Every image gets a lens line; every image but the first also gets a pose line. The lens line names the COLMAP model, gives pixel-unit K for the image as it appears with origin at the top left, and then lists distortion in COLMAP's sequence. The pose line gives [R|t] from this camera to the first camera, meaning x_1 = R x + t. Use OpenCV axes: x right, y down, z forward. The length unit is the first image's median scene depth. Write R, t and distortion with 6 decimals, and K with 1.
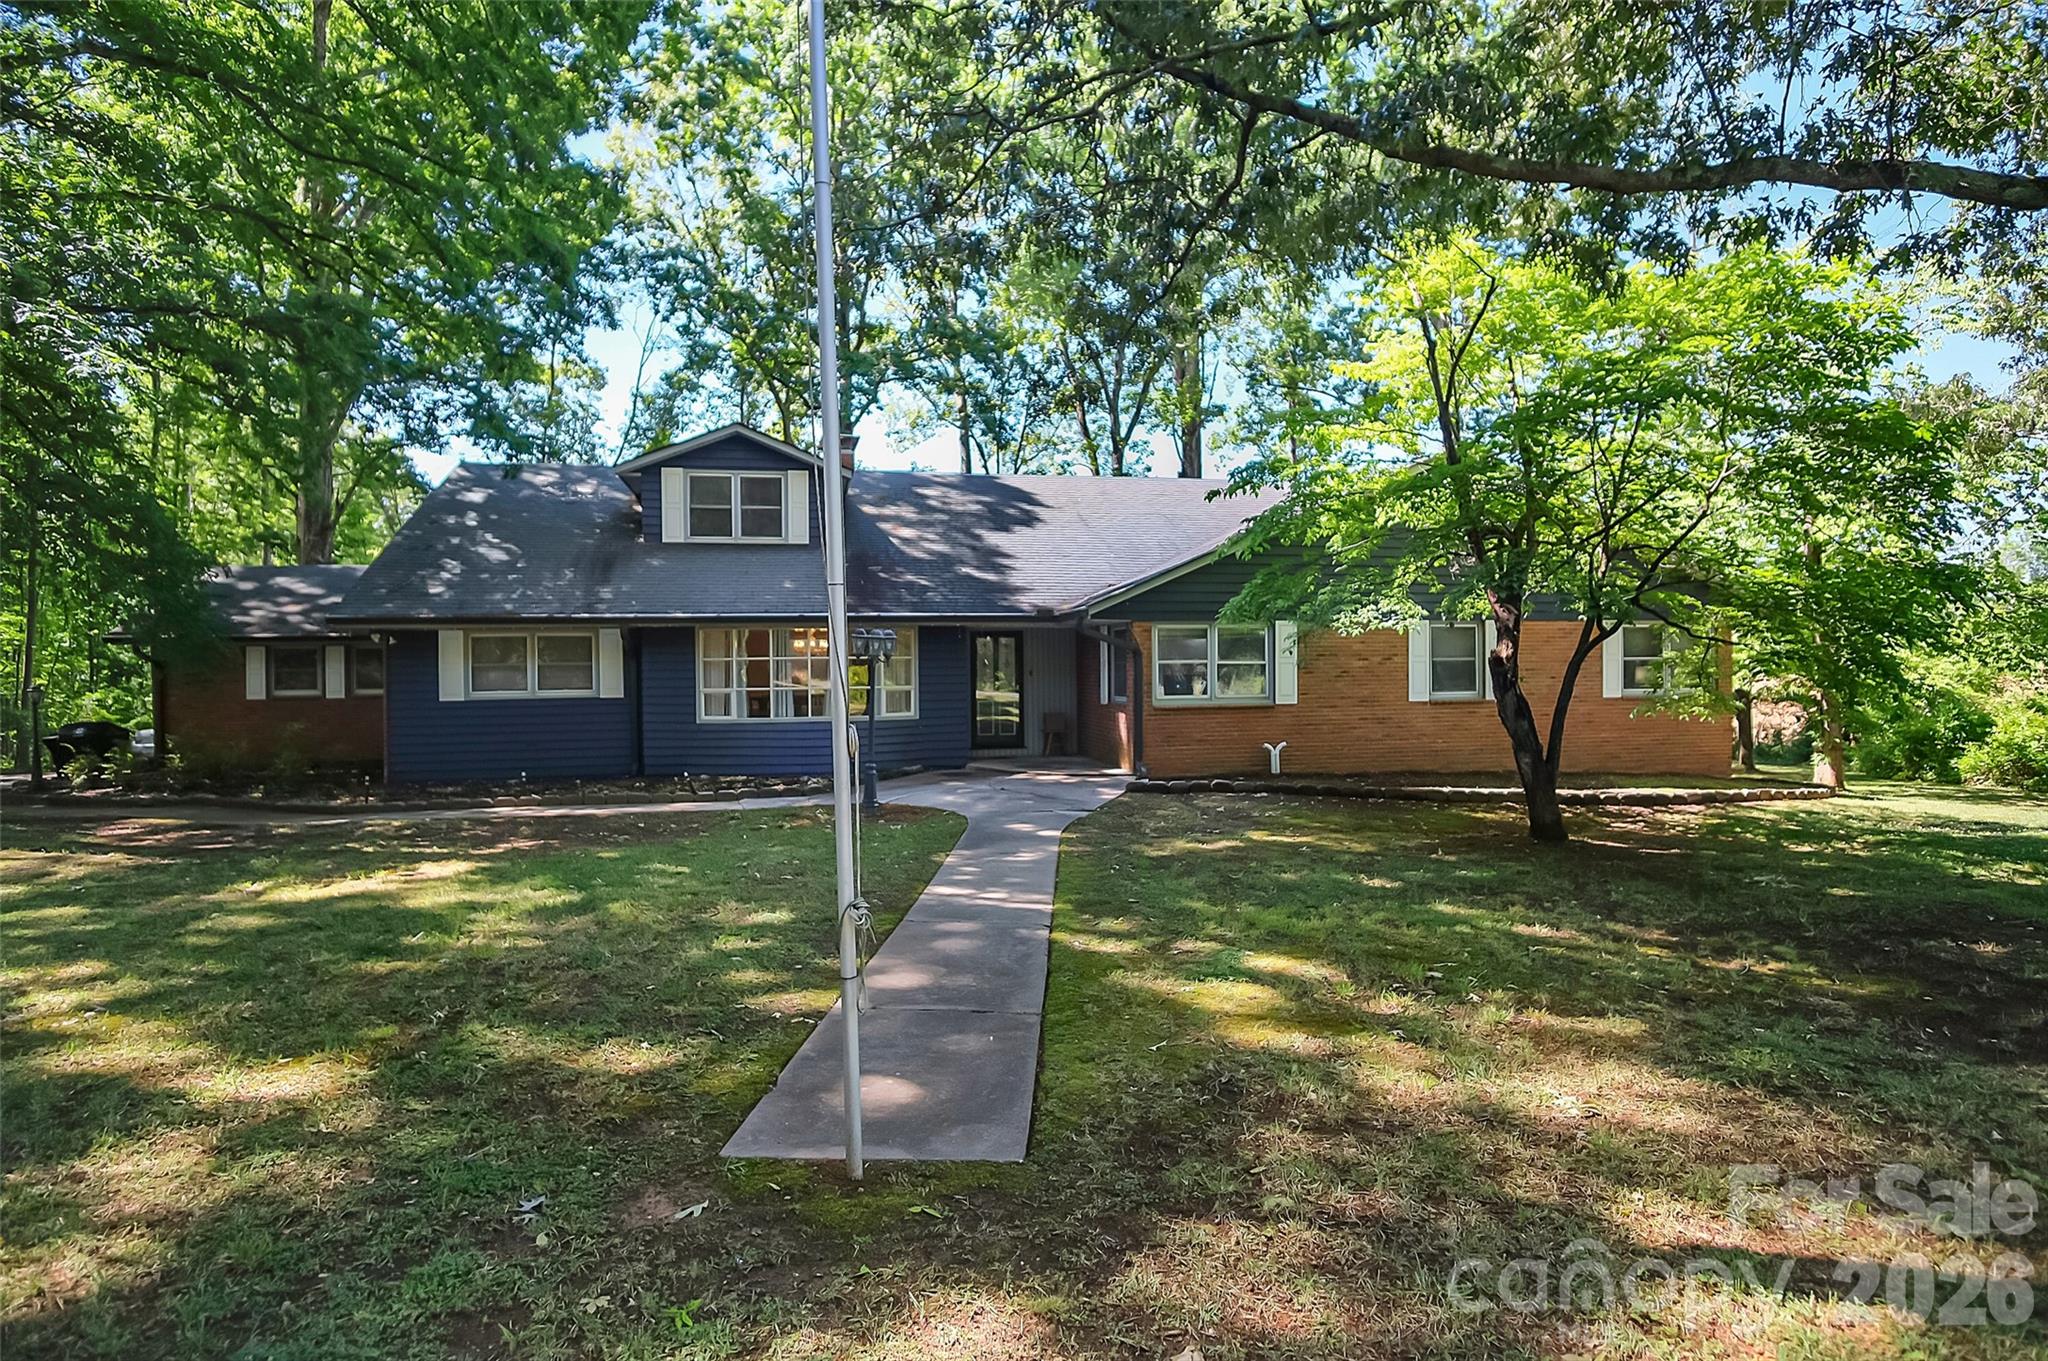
lens RADIAL K [[1130.6, 0, 1018.3], [0, 1130.6, 626.3], [0, 0, 1]] dist [0.000529, 0.000225]
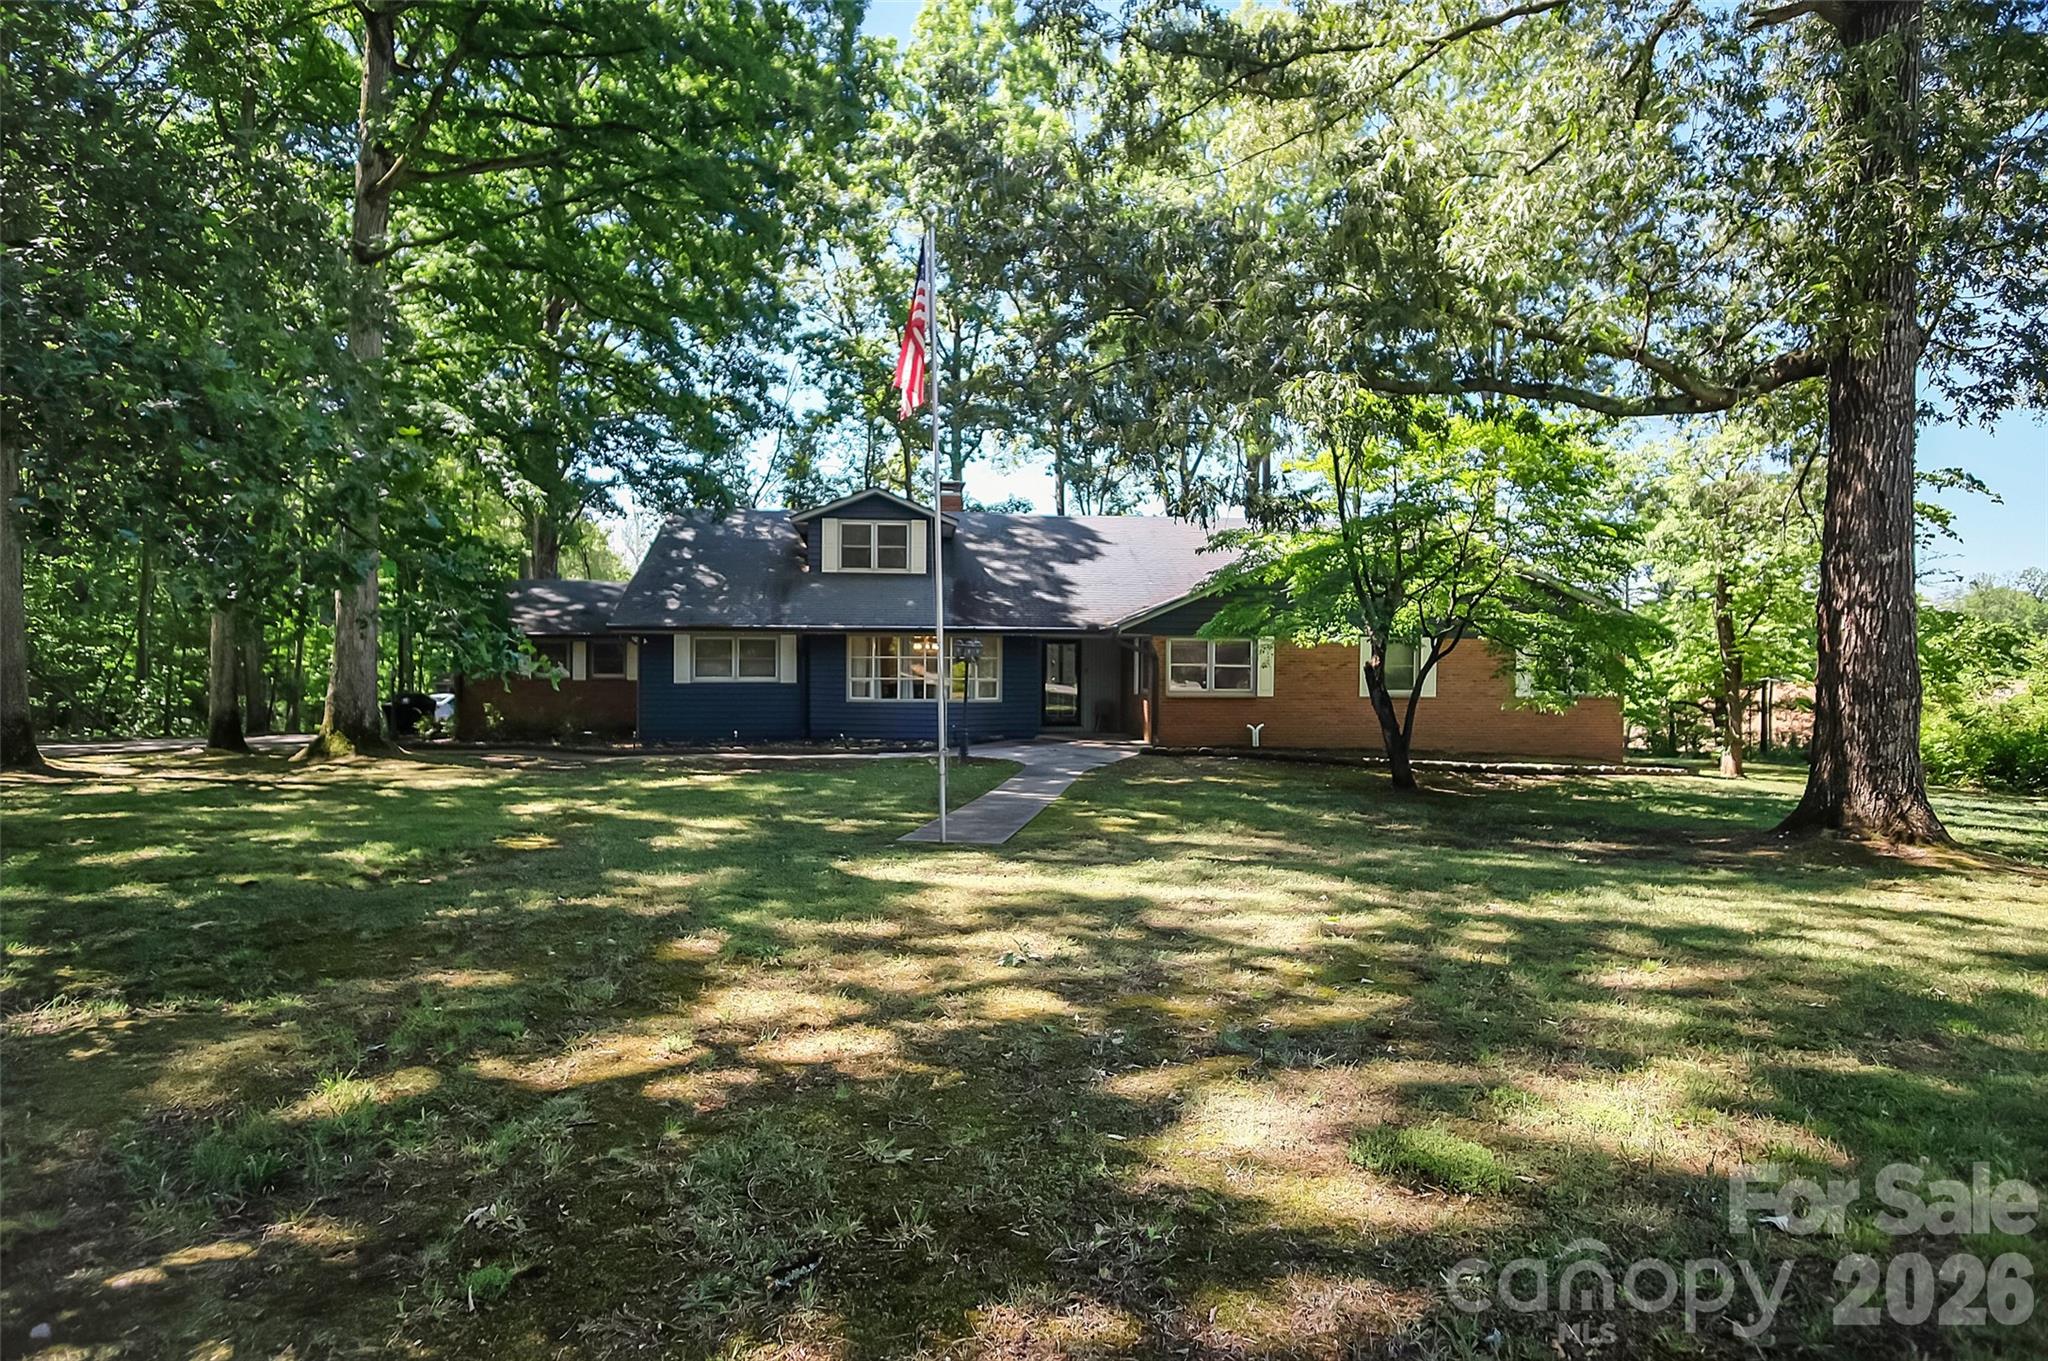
lens RADIAL K [[1130.6, 0, 1018.3], [0, 1130.6, 626.3], [0, 0, 1]] dist [0.000529, 0.000225]
pose [[0.995002, 0.014672, -0.098773, 0.066866], [-0.014330, 0.999889, 0.004164, -0.017590], [0.098823, -0.002728, 0.995101, -0.375509]]
